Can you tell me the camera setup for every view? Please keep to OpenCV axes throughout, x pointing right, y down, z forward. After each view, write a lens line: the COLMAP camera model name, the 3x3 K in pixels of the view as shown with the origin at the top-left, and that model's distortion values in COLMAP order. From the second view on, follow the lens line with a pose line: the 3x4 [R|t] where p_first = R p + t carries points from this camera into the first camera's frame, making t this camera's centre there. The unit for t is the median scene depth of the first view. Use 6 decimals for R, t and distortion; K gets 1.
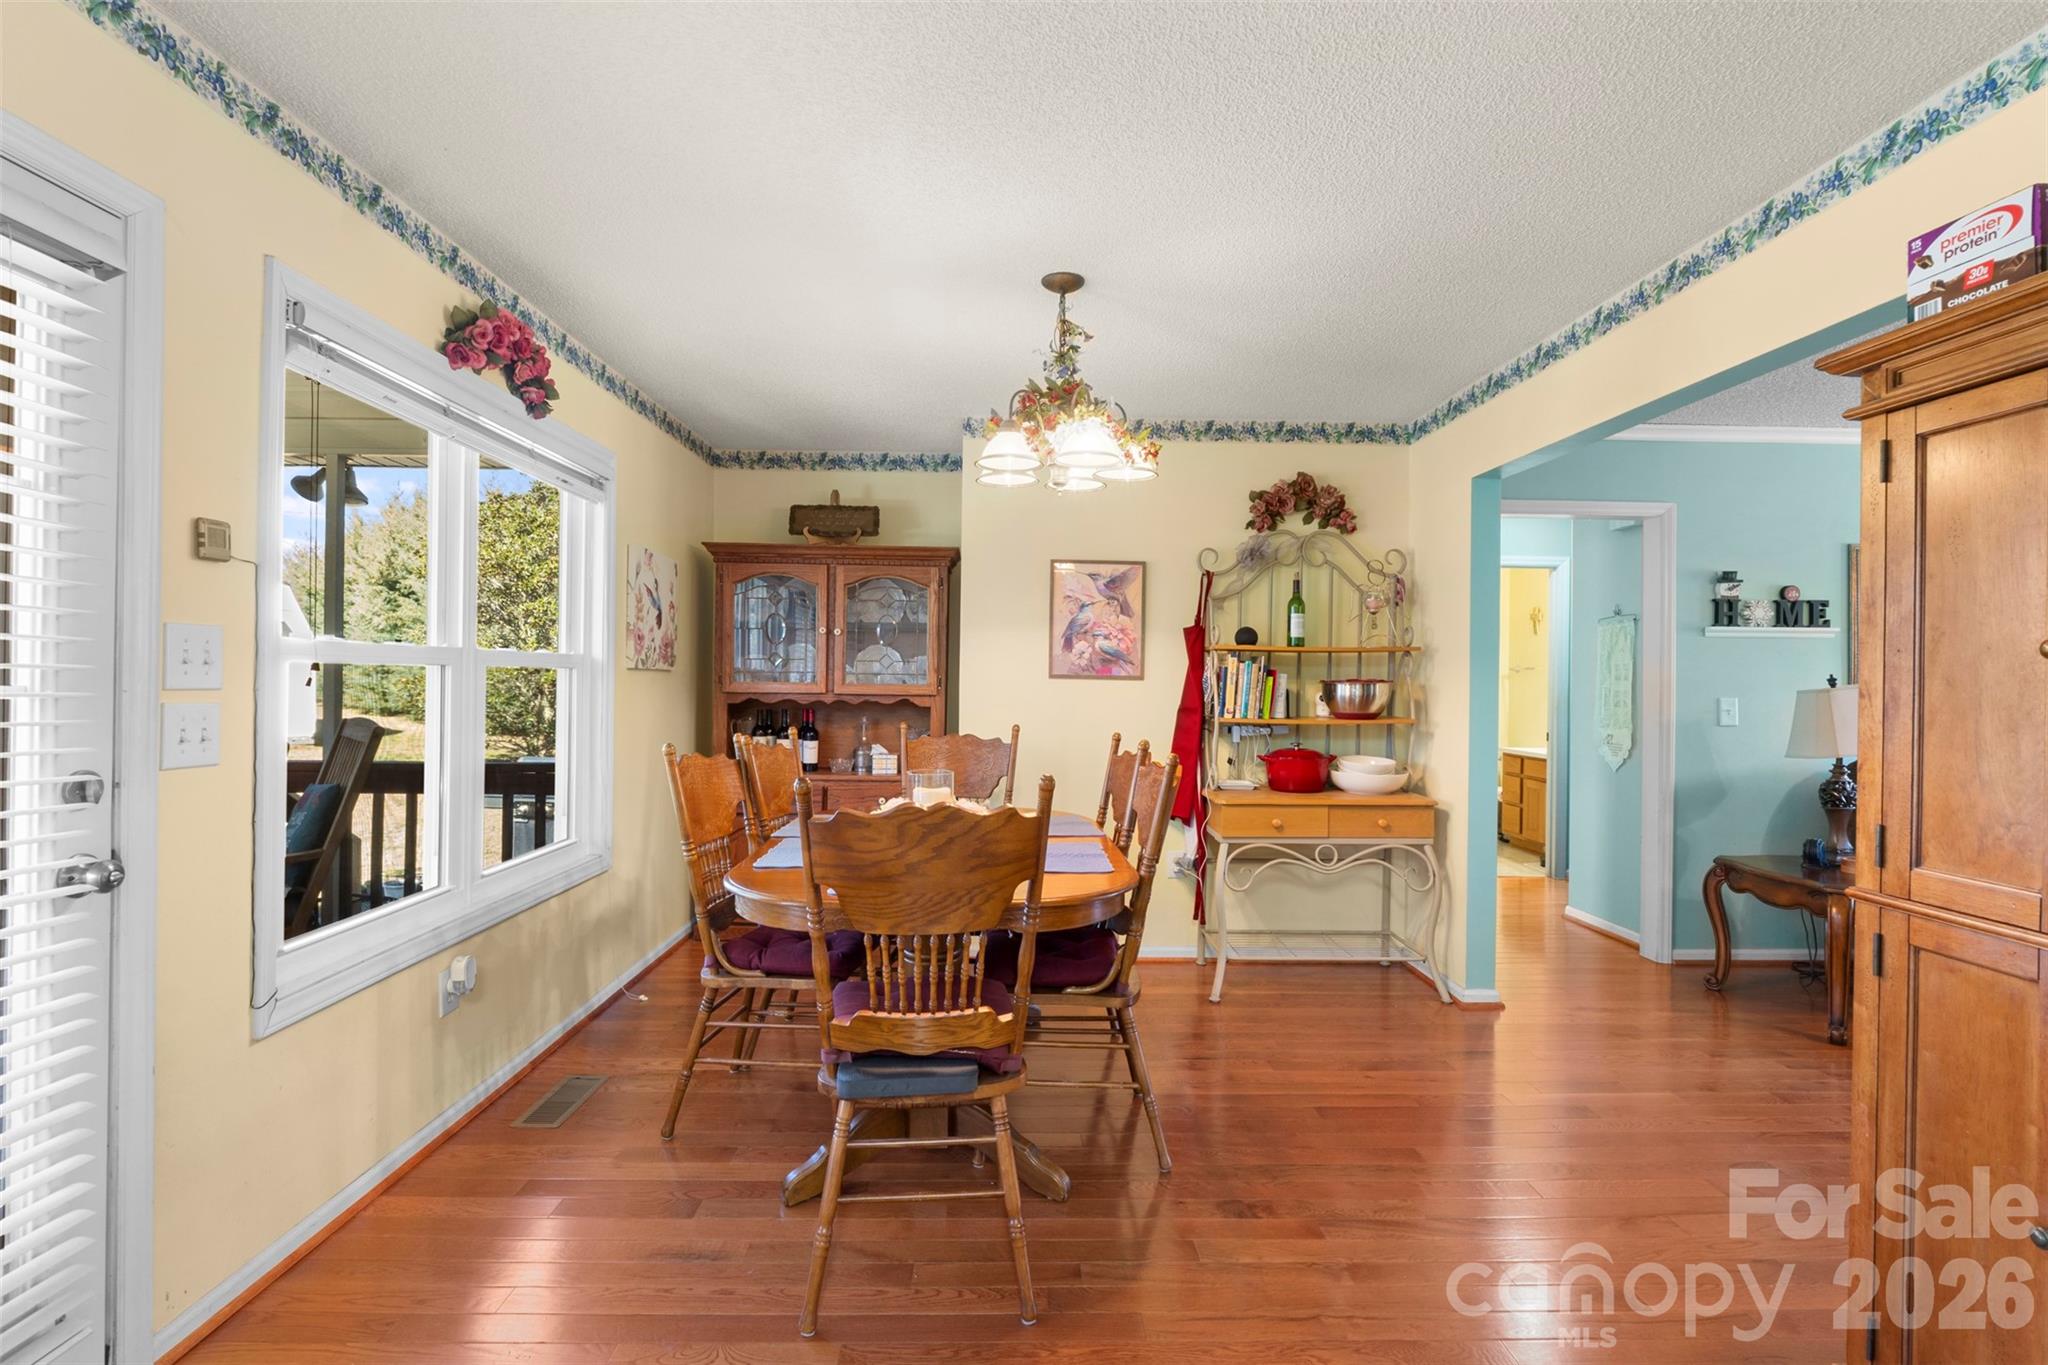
lens RADIAL K [[925.9, 0, 1025.6], [0, 925.9, 683.7], [0, 0, 1]] dist [-0.011502, 0.000122]
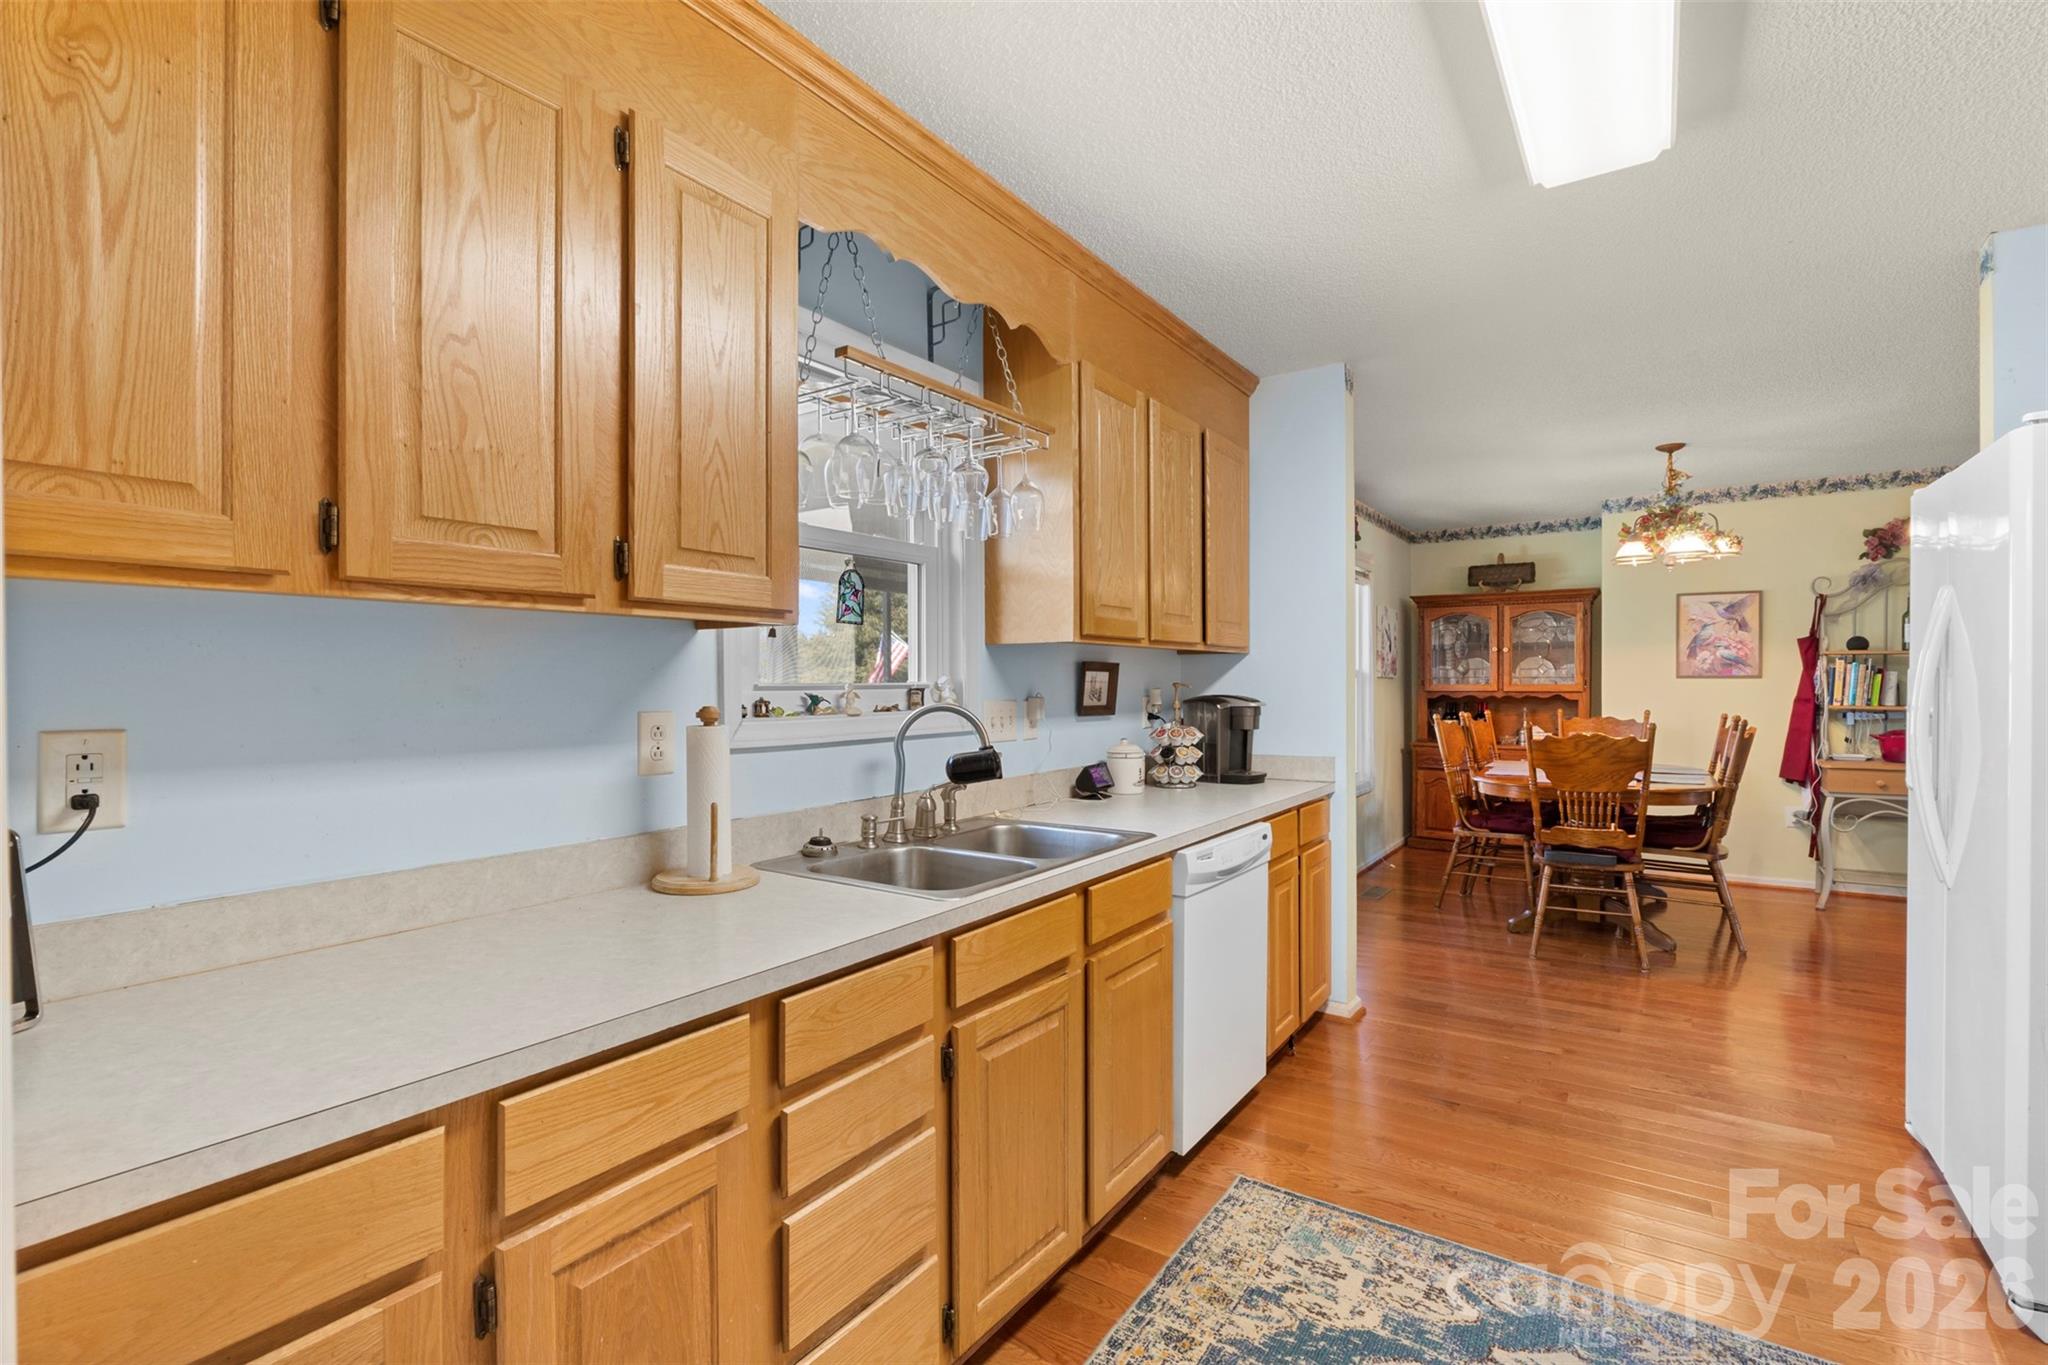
lens RADIAL K [[925.9, 0, 1018.4], [0, 925.9, 690.6], [0, 0, 1]] dist [-0.011502, 0.000122]
pose [[0.807337, -0.011137, -0.589985, 0.043611], [0.012015, 0.999925, -0.002433, 0.004334], [0.589968, -0.005125, 0.807411, -0.724173]]
